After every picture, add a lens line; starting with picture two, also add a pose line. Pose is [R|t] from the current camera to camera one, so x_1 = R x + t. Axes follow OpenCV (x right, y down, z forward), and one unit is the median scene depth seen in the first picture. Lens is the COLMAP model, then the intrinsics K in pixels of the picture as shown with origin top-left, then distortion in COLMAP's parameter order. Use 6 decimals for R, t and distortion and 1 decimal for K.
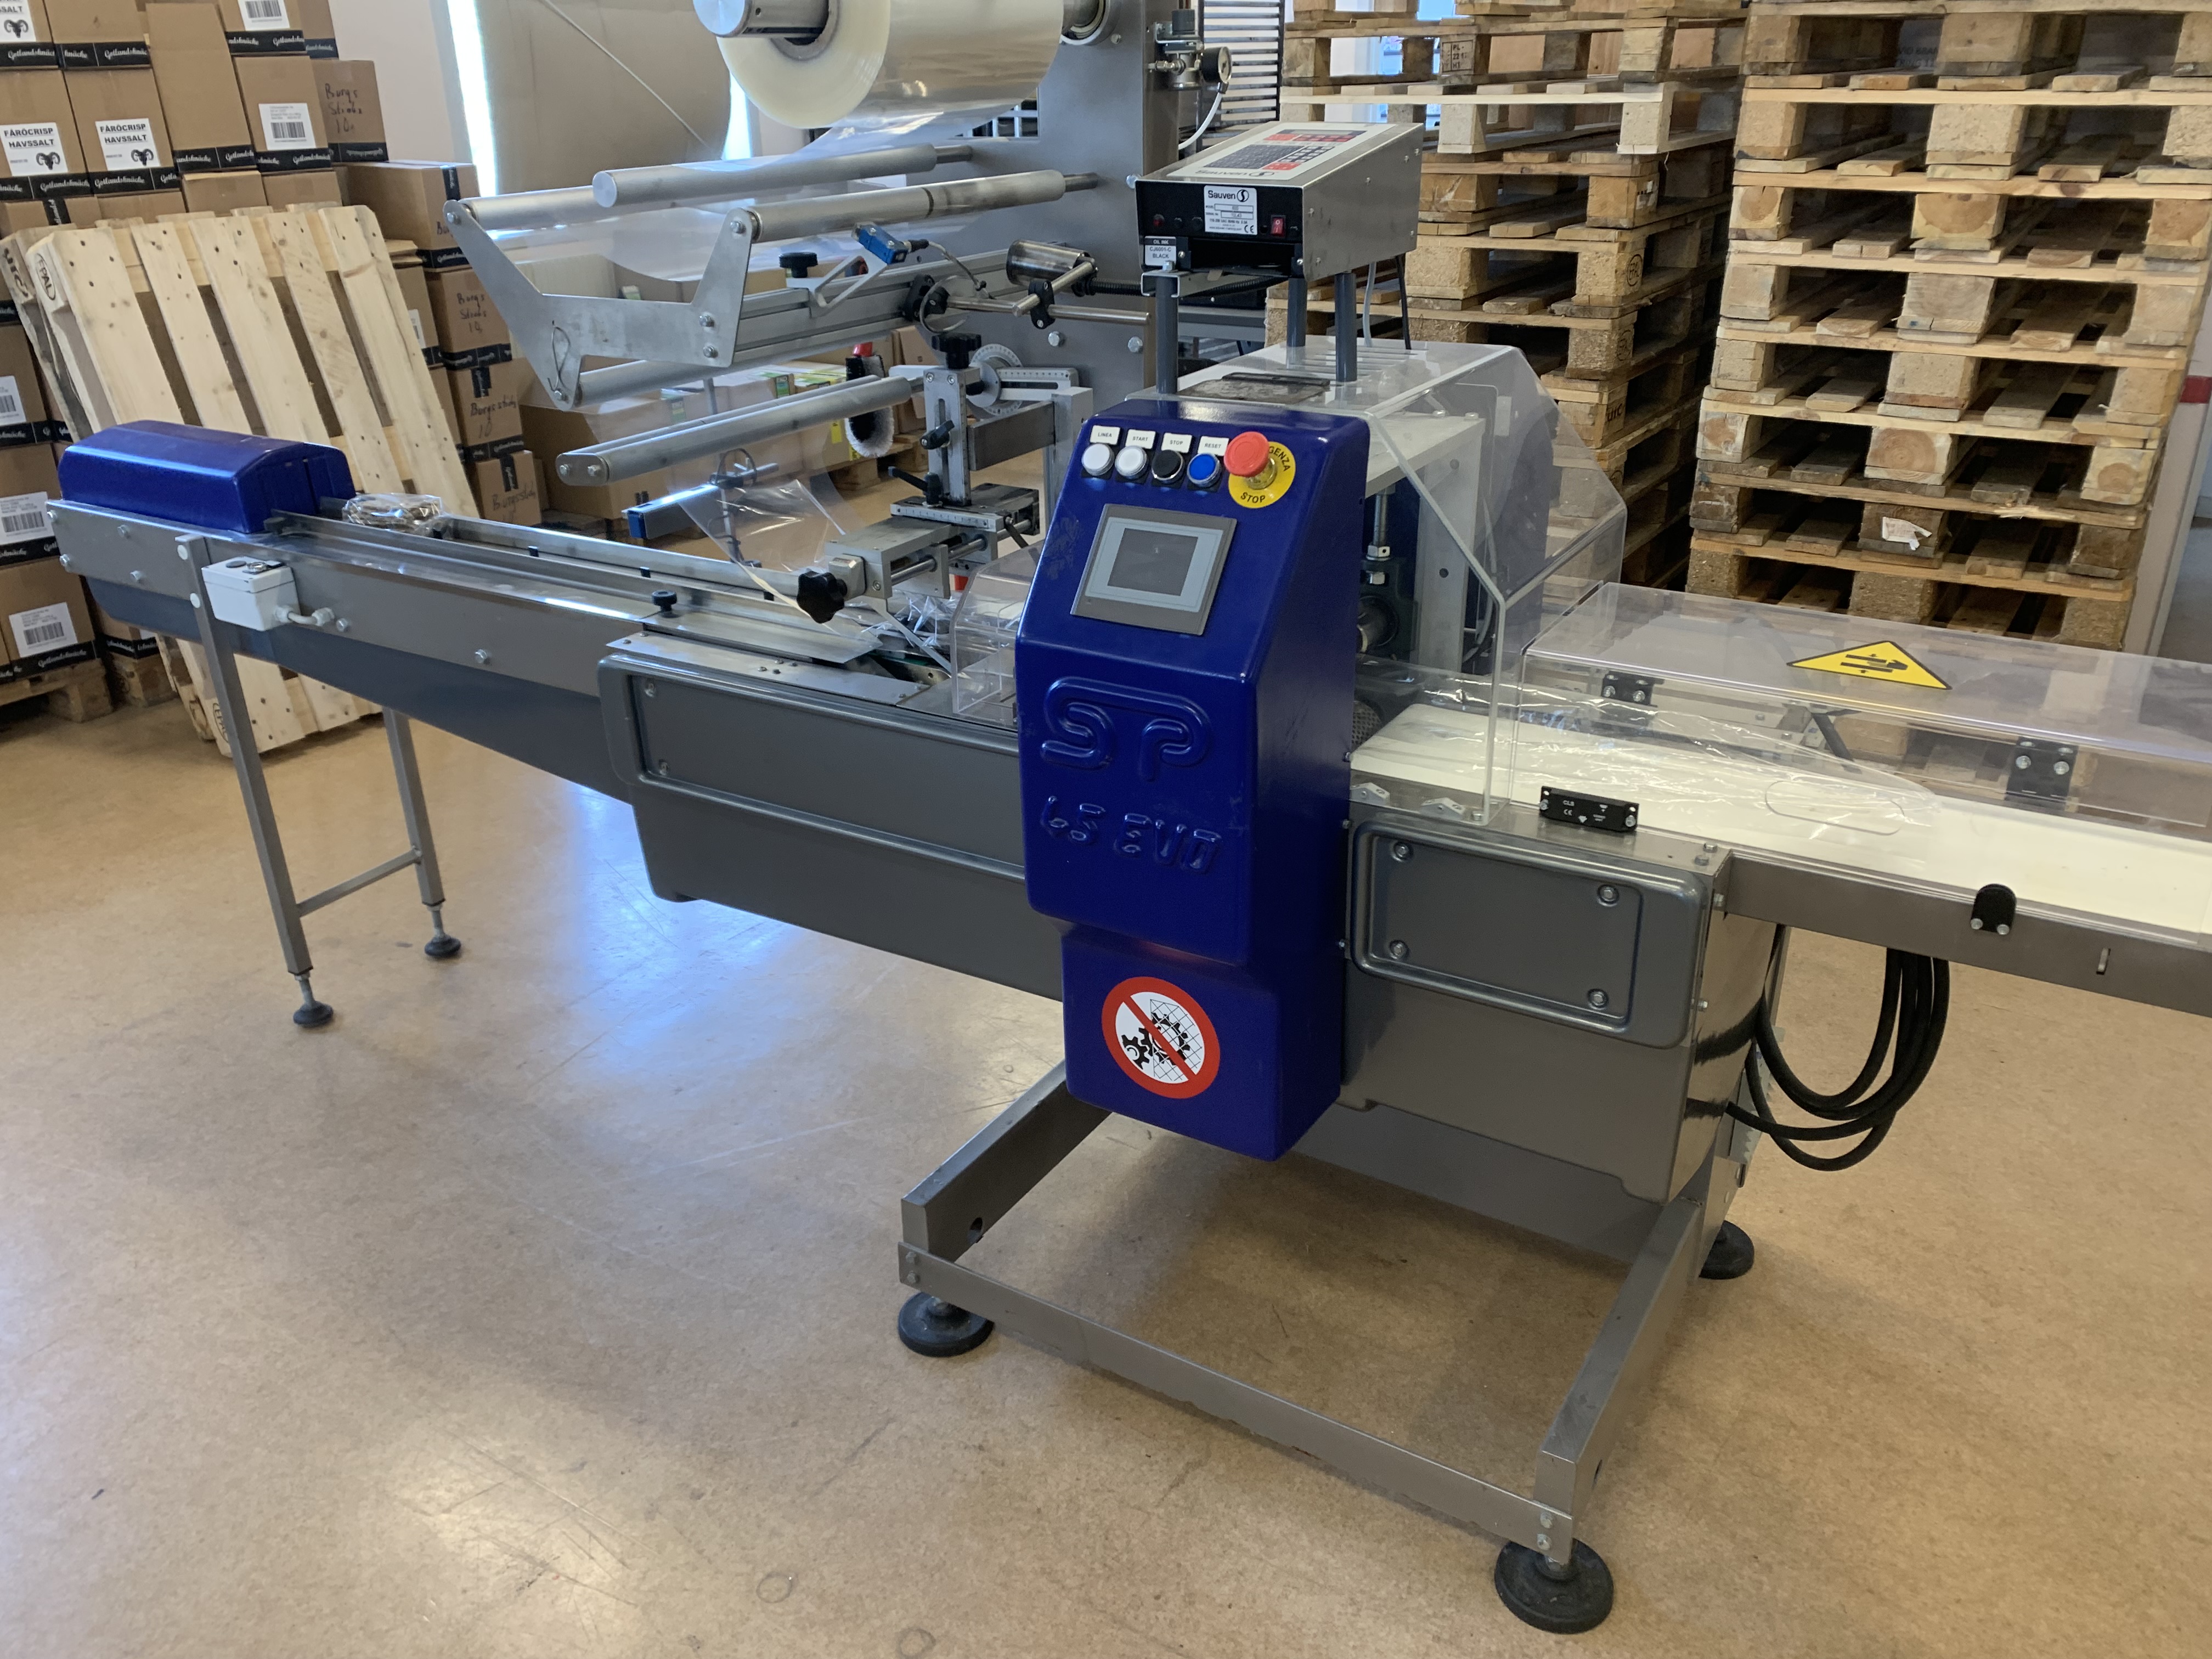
lens RADIAL K [[1700.0, 0, 1119.0], [0, 1700.0, 847.4], [0, 0, 1]] dist [0.017322, -0.000961]
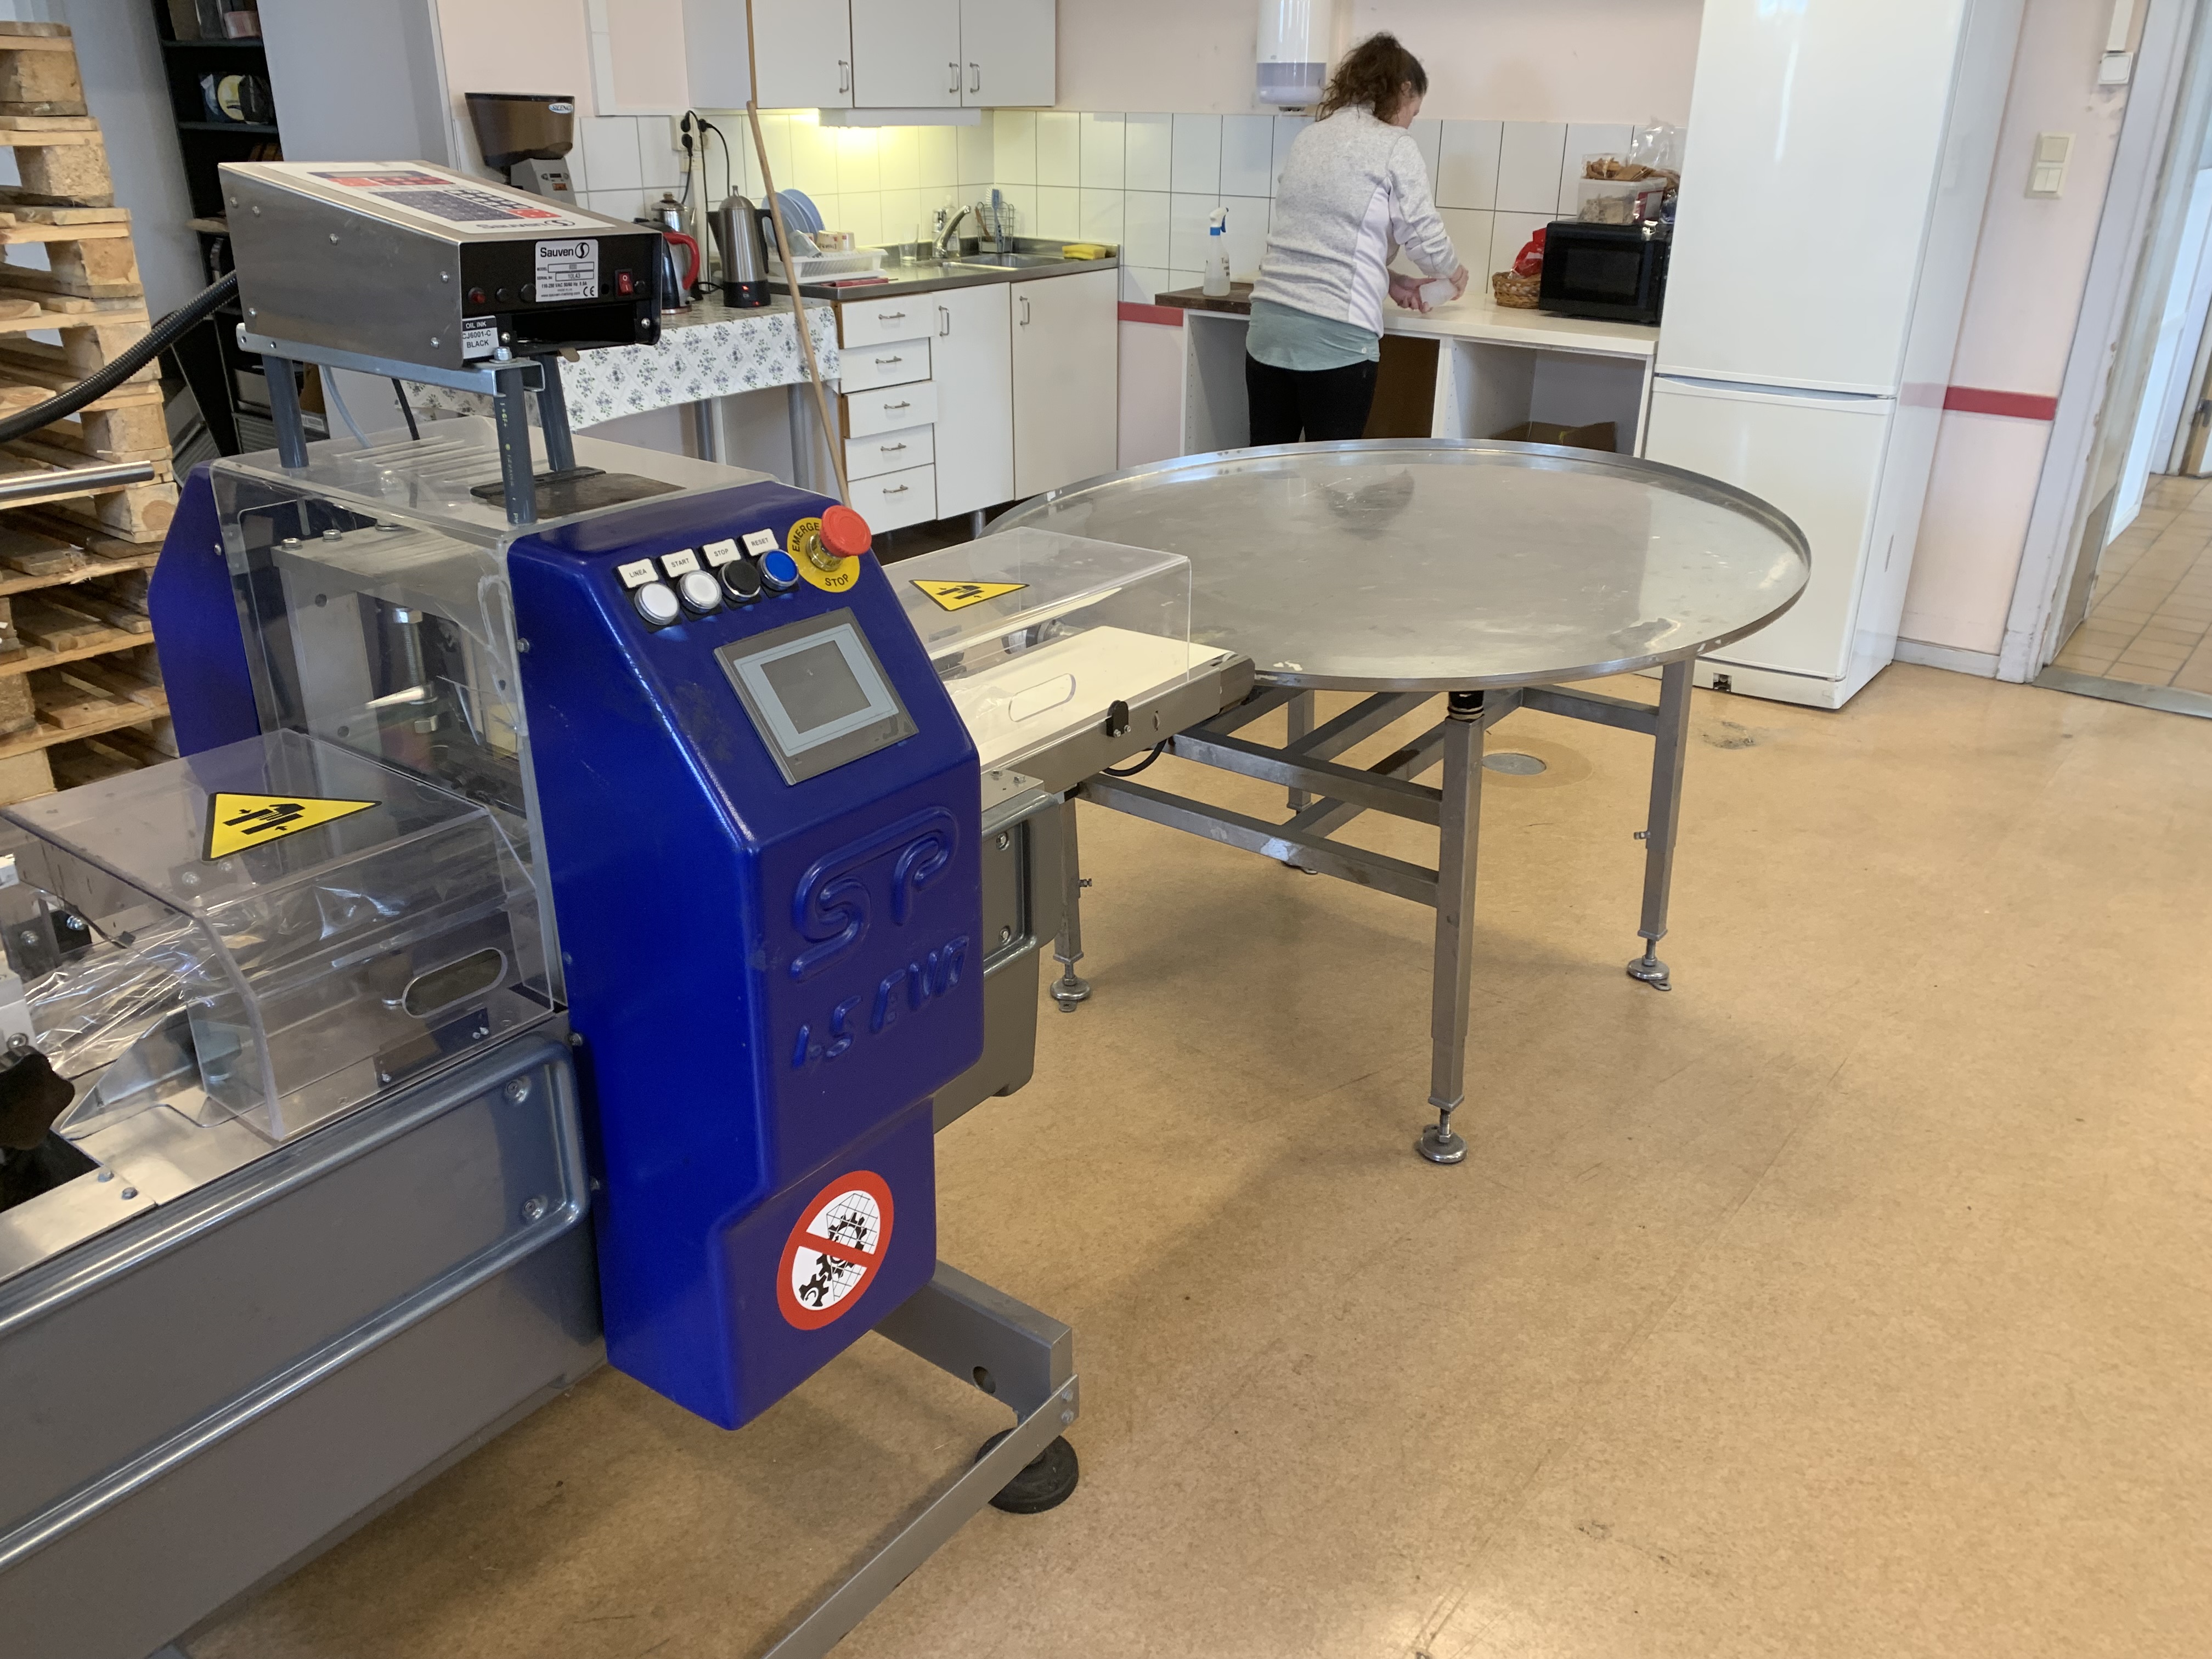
lens RADIAL K [[1700.0, 0, 1116.6], [0, 1700.0, 813.2], [0, 0, 1]] dist [0.017322, -0.000961]
pose [[0.083645, -0.372885, 0.924100, -0.714232], [0.411232, 0.857618, 0.308836, -0.295852], [-0.907685, 0.354187, 0.225078, 0.679234]]
